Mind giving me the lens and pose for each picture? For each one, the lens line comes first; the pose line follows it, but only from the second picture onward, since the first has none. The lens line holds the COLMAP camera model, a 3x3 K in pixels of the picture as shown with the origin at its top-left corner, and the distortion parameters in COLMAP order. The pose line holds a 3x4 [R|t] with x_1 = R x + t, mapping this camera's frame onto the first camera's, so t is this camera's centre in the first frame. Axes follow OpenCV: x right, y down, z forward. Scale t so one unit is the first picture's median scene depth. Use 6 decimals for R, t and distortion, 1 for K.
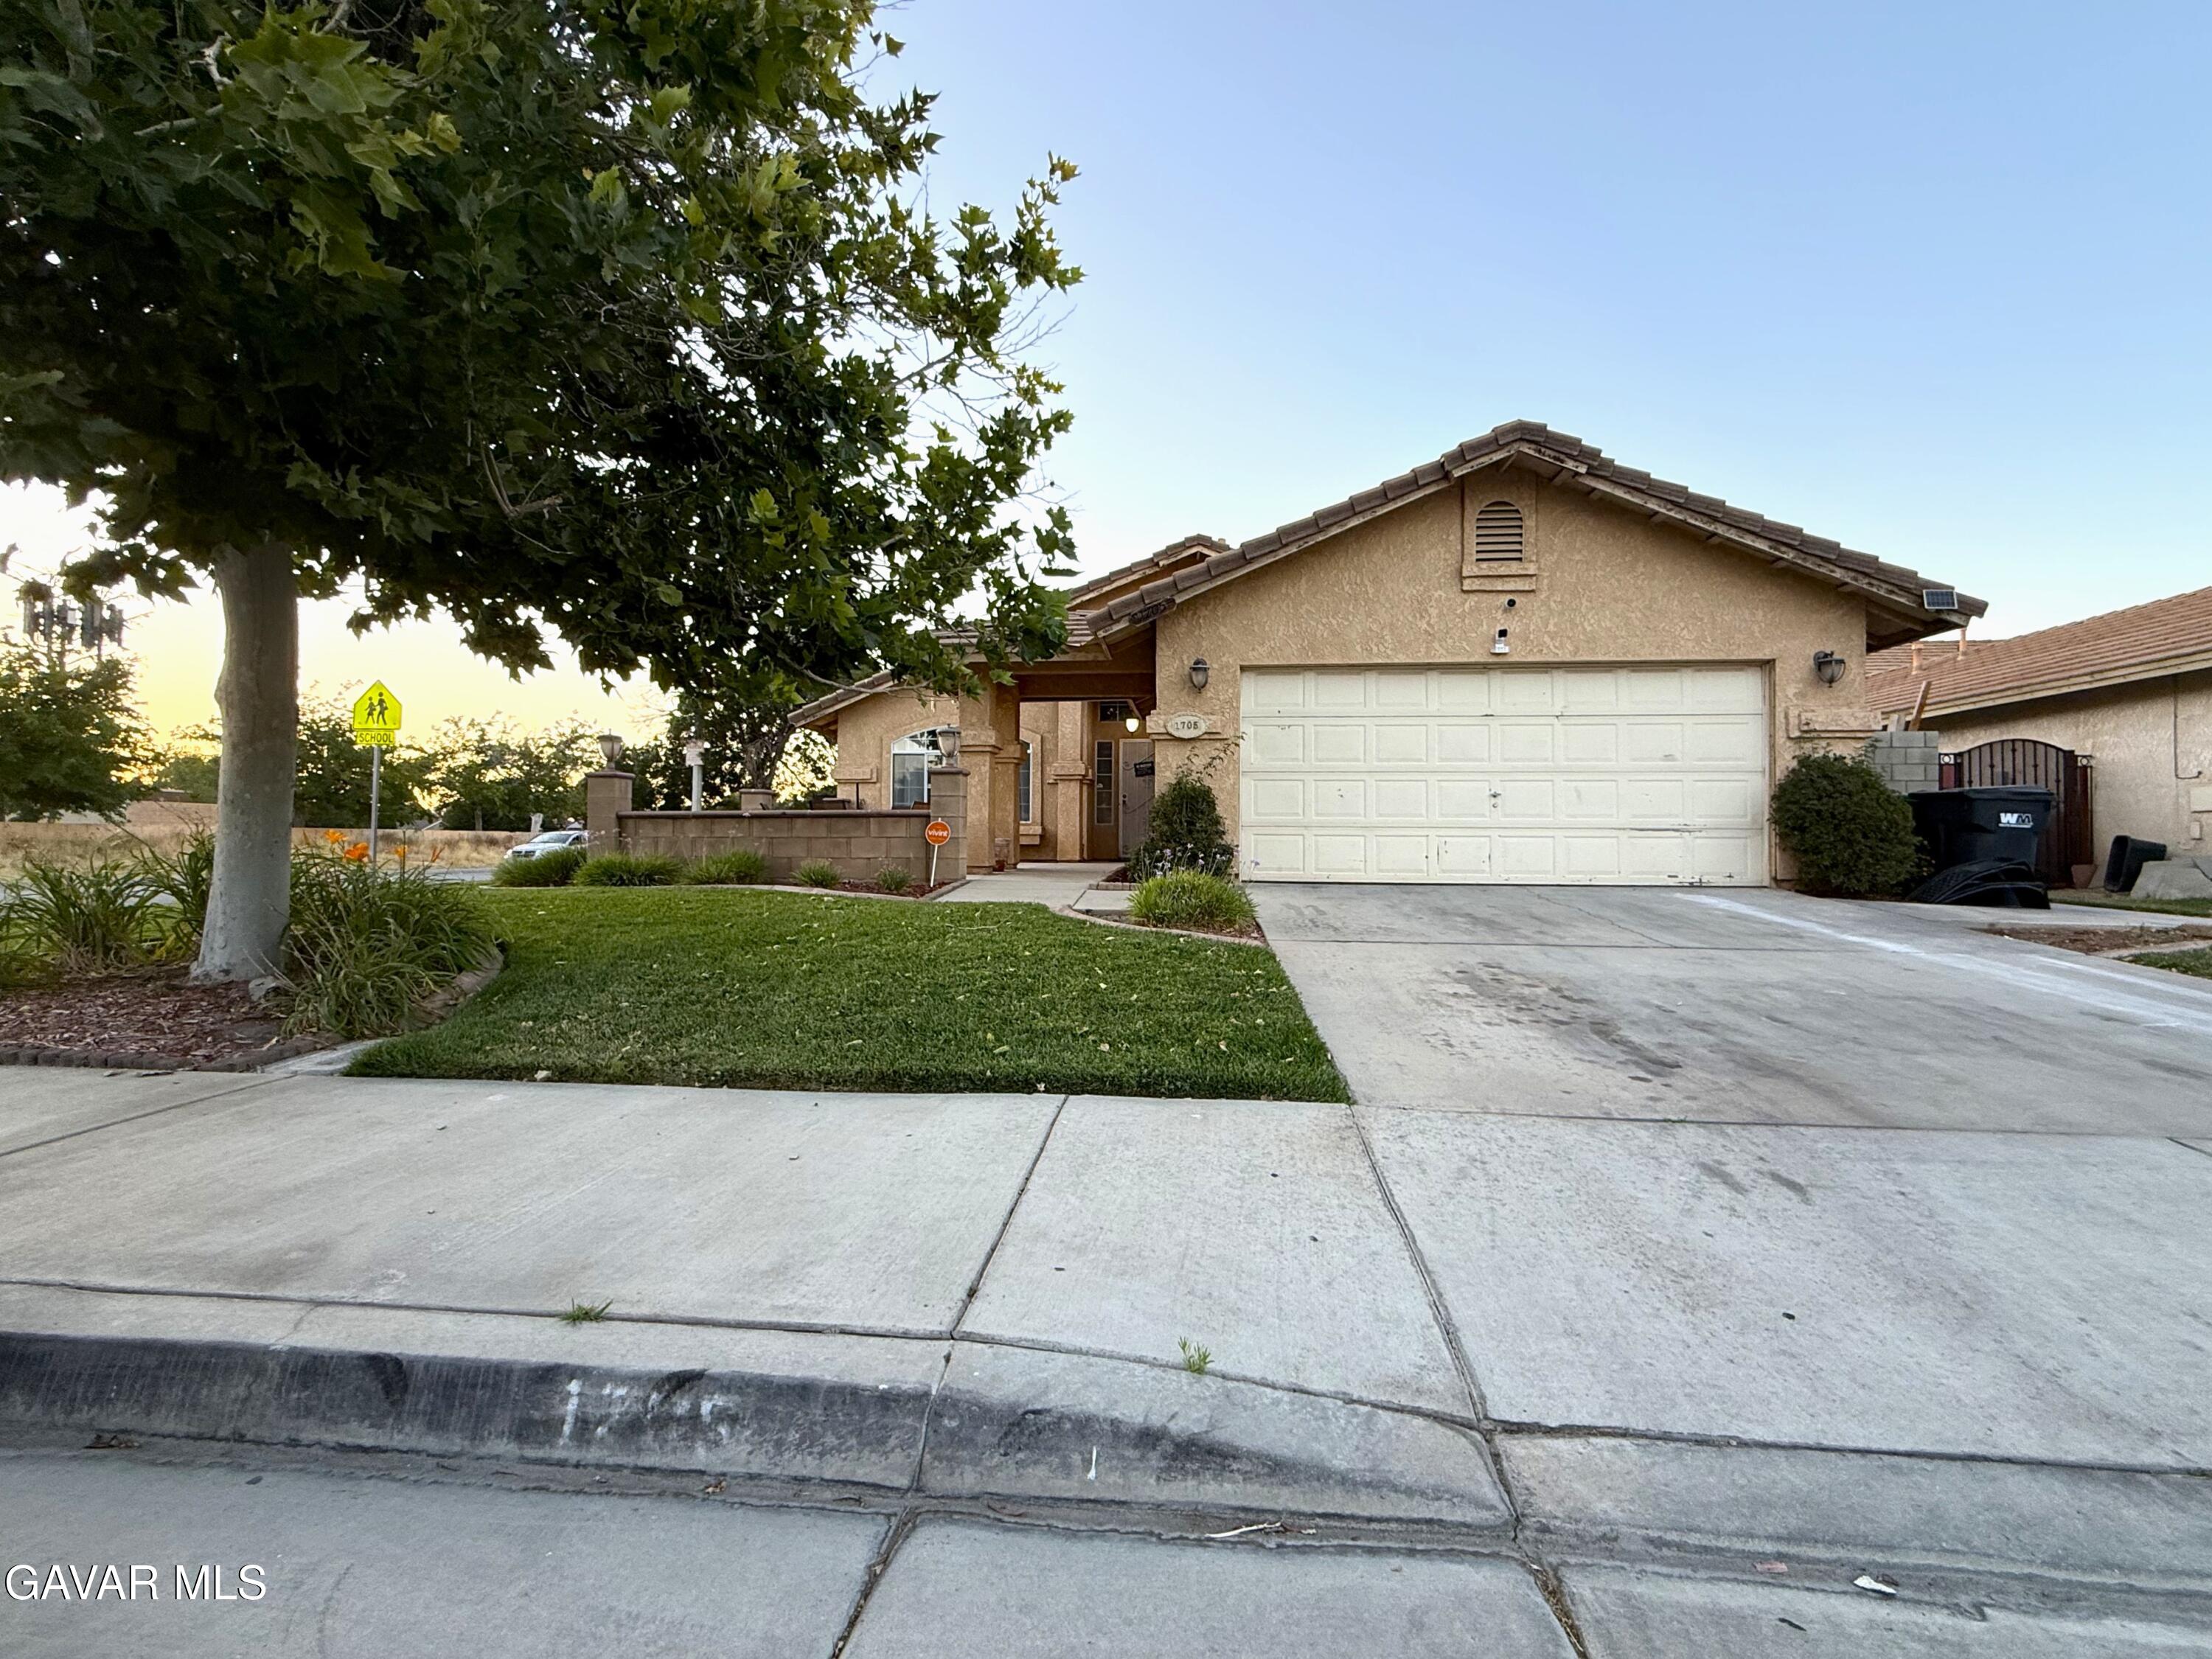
lens RADIAL K [[895.8, 0, 1110.8], [0, 895.8, 829.8], [0, 0, 1]] dist [-0.004557, 0.000841]
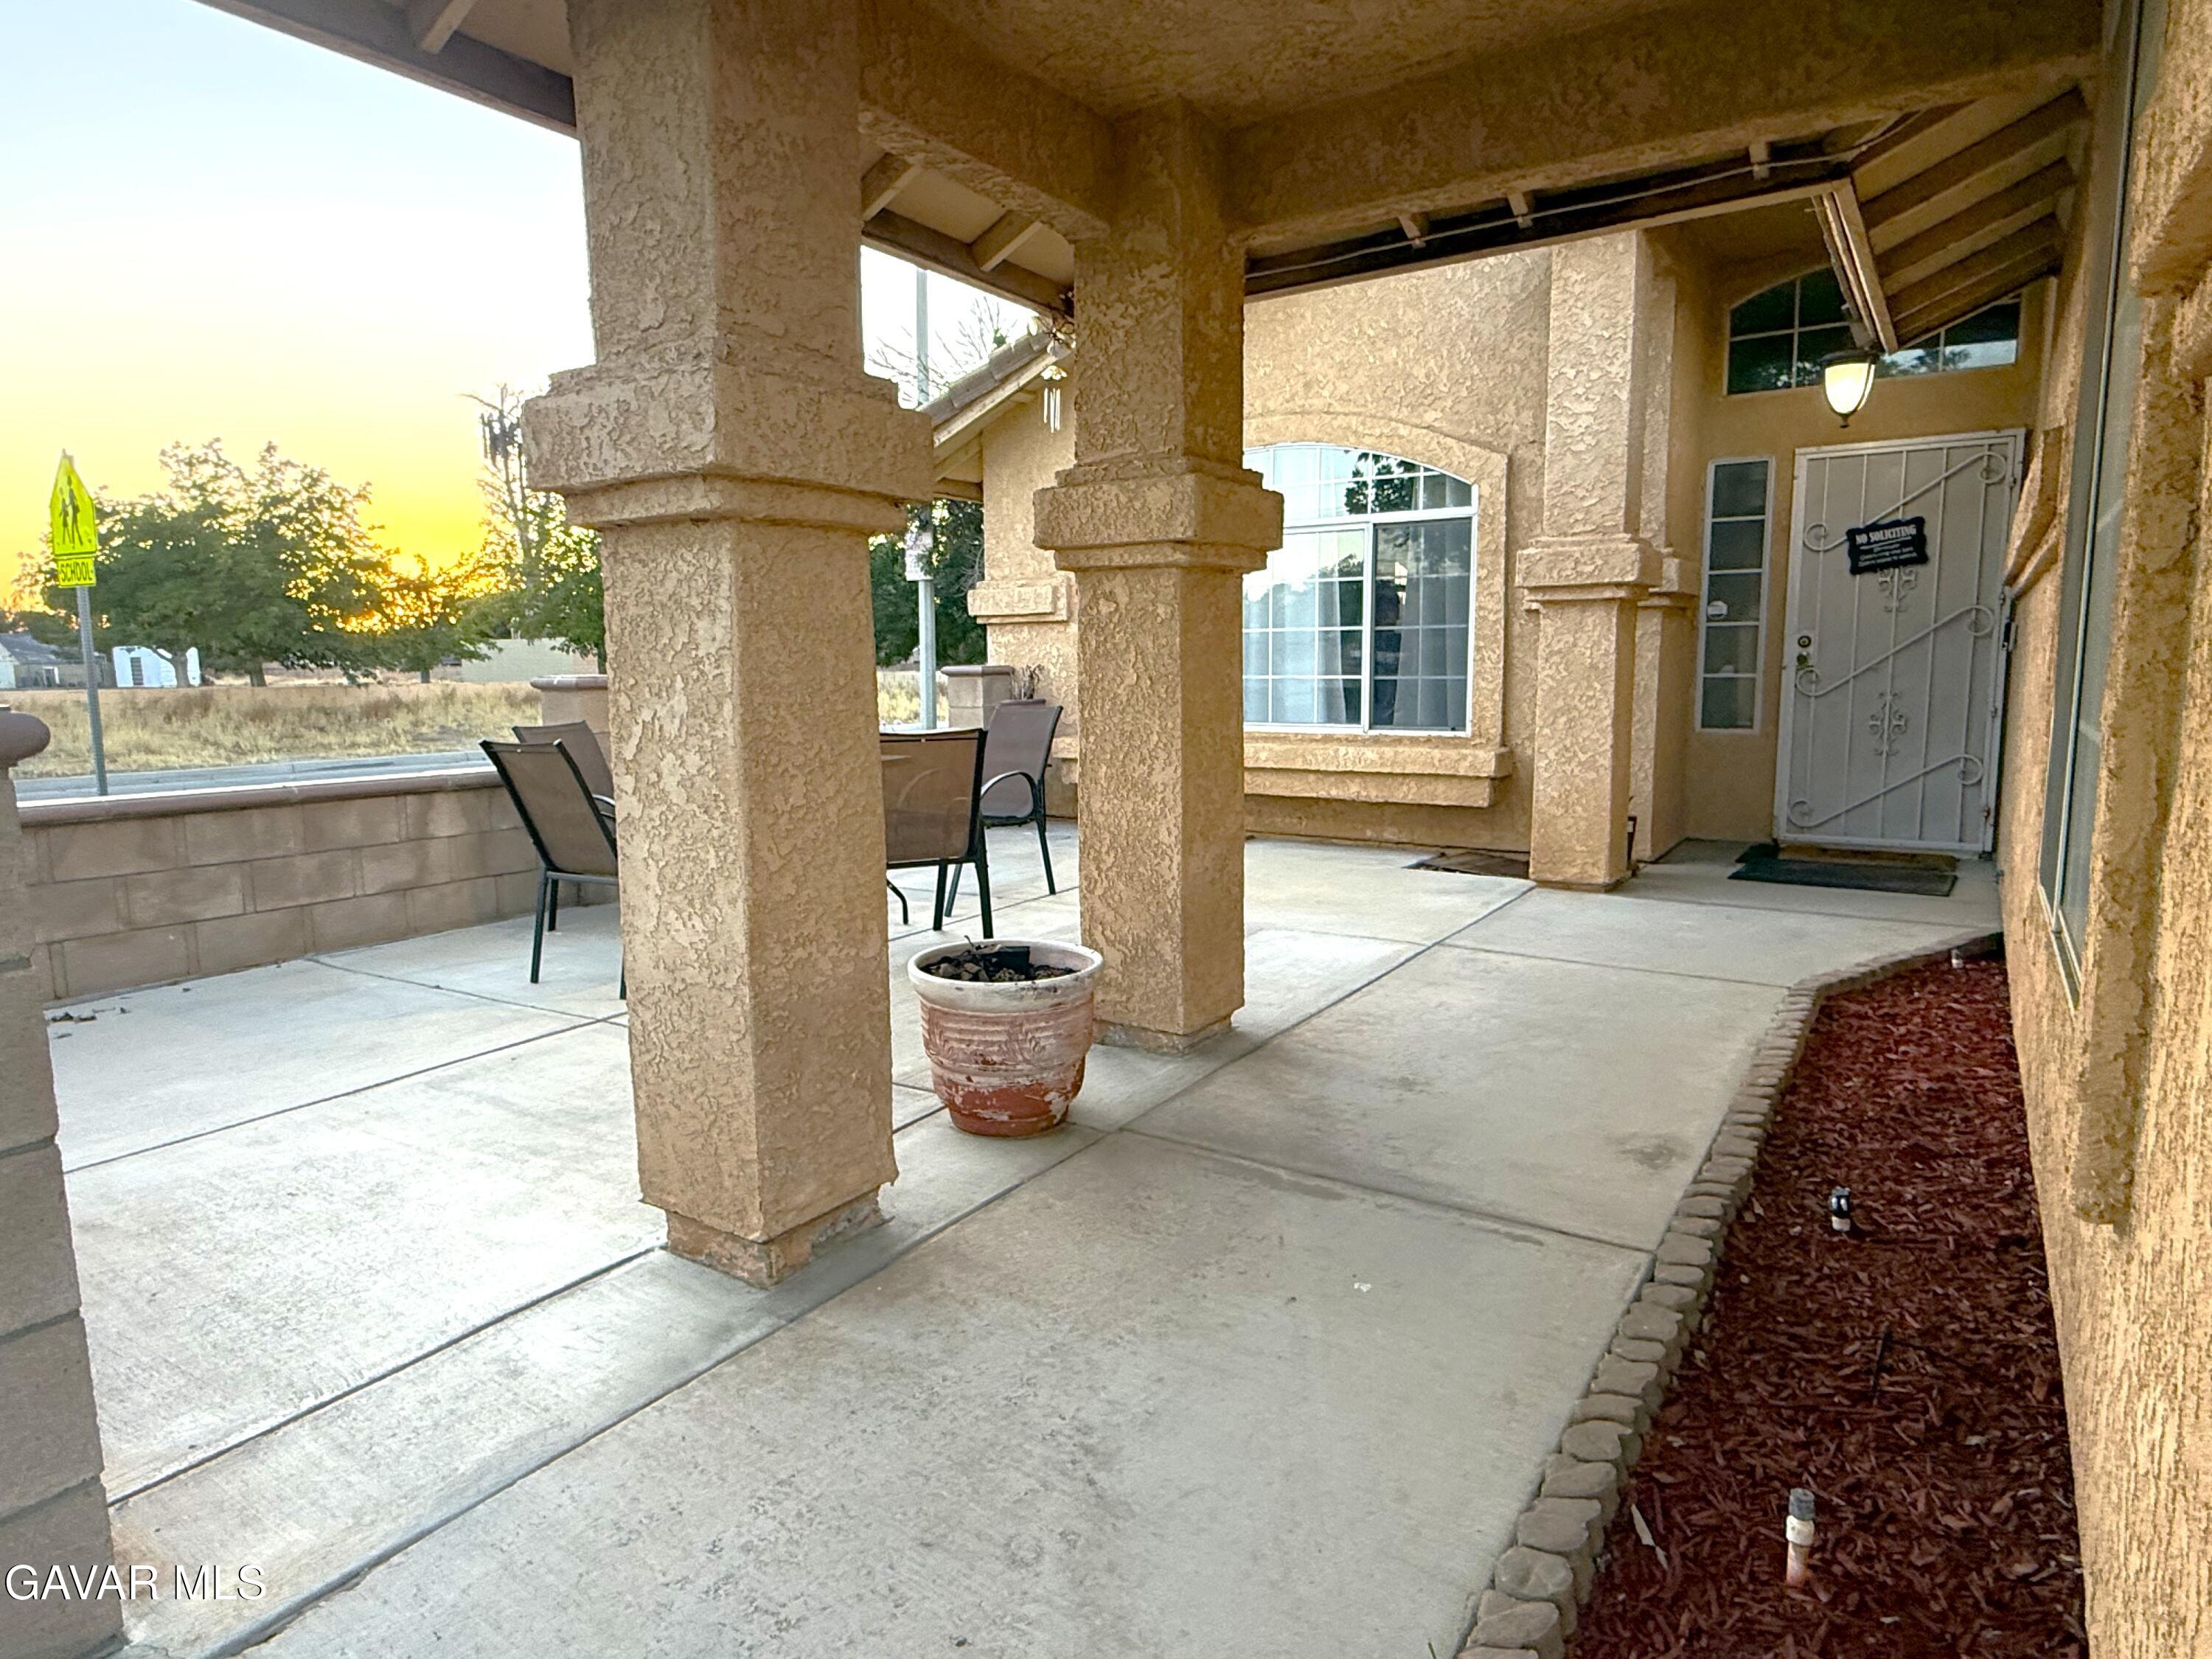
lens RADIAL K [[1288.8, 0, 1107.0], [0, 1288.8, 832.7], [0, 0, 1]] dist [-0.001451, -0.000063]
pose [[0.882346, 0.048622, -0.468083, 0.014752], [0.019485, 0.990021, 0.139567, -0.039570], [0.470198, -0.132267, 0.872593, 0.515785]]
